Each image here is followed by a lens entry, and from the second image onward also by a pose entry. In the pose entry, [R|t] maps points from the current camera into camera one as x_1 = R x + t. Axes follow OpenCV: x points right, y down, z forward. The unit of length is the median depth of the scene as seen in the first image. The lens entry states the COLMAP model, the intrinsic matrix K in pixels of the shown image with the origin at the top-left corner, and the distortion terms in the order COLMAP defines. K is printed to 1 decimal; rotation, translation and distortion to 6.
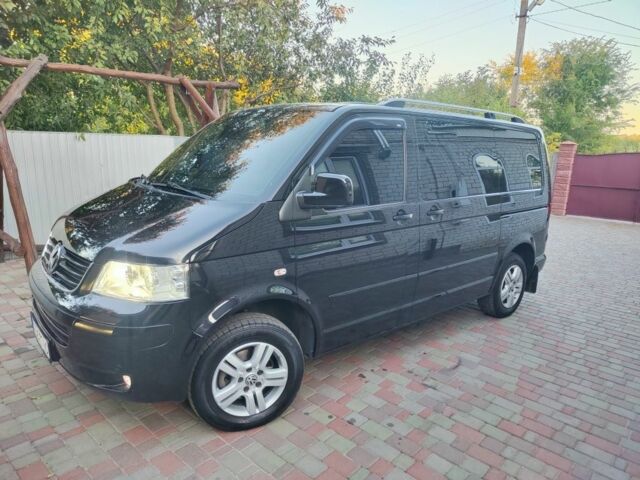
lens RADIAL K [[474.0, 0, 317.6], [0, 474.0, 238.1], [0, 0, 1]] dist [0.006356, 0.008667]
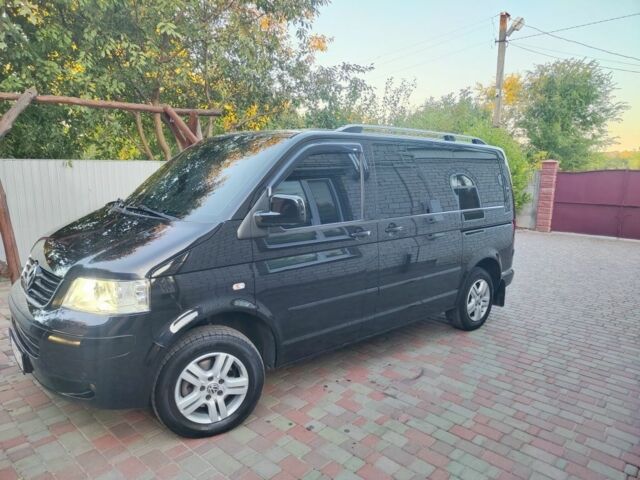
lens RADIAL K [[474.0, 0, 312.4], [0, 474.0, 231.7], [0, 0, 1]] dist [0.006356, 0.008667]
pose [[0.999872, -0.015439, -0.004295, 0.071053], [0.015167, 0.998236, -0.057399, 0.009190], [0.005173, 0.057327, 0.998342, -0.062774]]
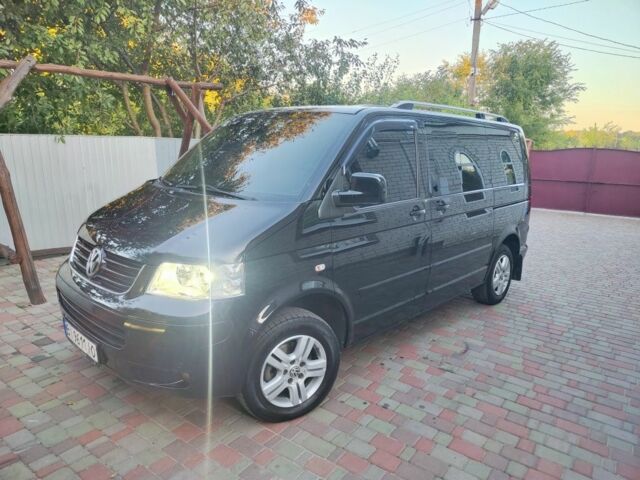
lens RADIAL K [[474.0, 0, 321.1], [0, 474.0, 234.6], [0, 0, 1]] dist [0.006356, 0.008667]
pose [[0.994692, -0.030254, 0.098353, -0.133276], [0.030603, 0.999530, -0.002041, 0.000485], [-0.098245, 0.005040, 0.995149, -0.035774]]
